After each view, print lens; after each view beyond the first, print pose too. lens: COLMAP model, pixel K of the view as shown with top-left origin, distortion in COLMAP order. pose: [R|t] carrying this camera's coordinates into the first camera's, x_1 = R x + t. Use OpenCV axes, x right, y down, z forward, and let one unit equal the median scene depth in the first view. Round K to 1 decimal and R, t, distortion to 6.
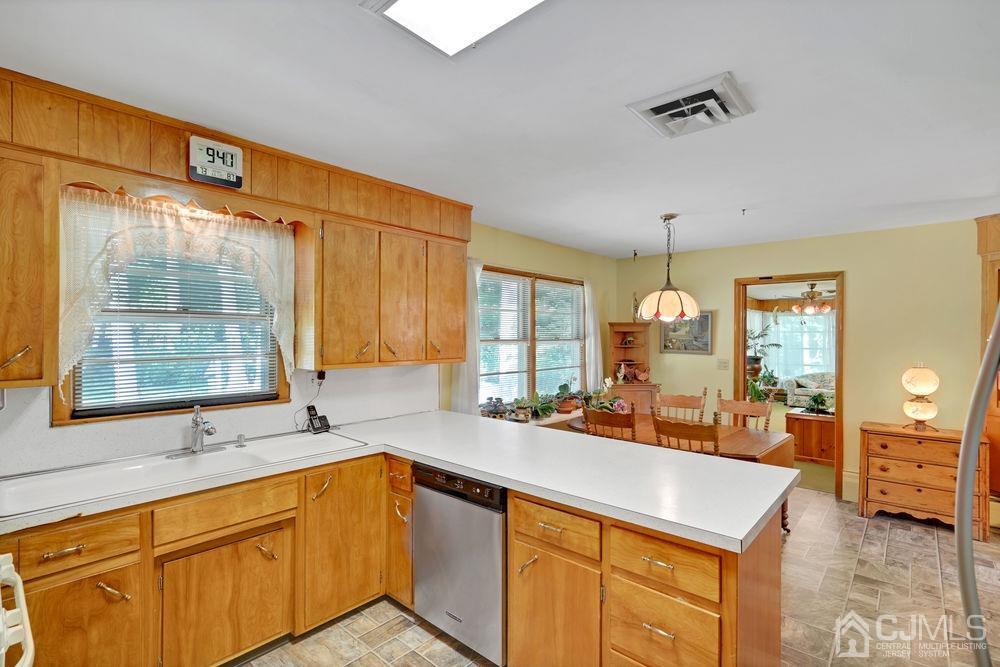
lens RADIAL K [[470.3, 0, 481.3], [0, 470.3, 333.2], [0, 0, 1]] dist [-0.001763, 0.002603]
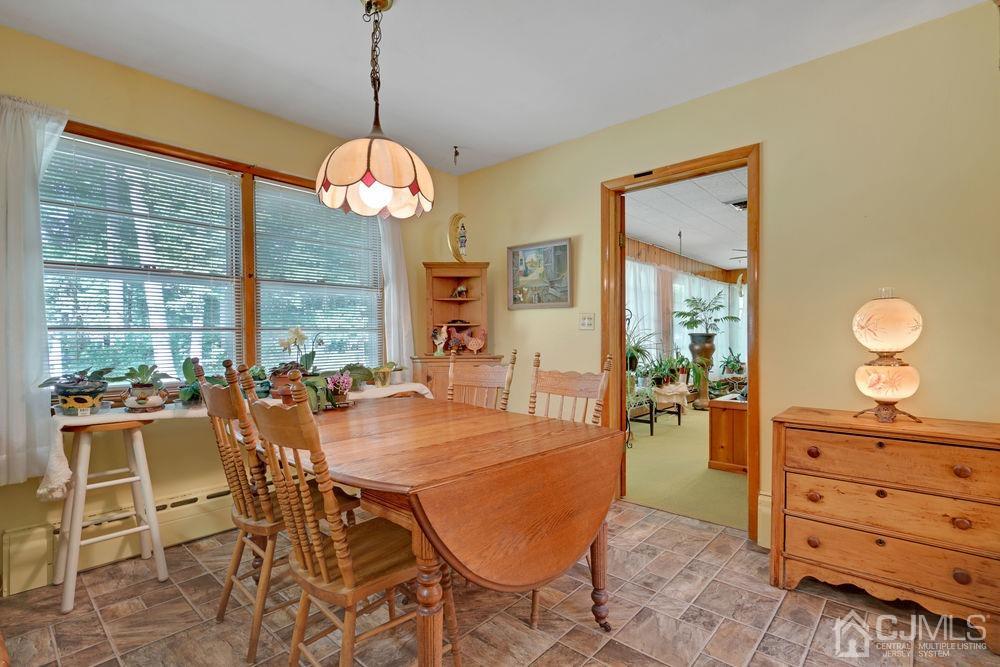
lens RADIAL K [[470.3, 0, 481.1], [0, 470.3, 337.6], [0, 0, 1]] dist [-0.001763, 0.002603]
pose [[0.999840, -0.008936, -0.015476, 0.478264], [0.009051, 0.999932, 0.007335, 0.103190], [0.015410, -0.007474, 0.999853, 0.460560]]
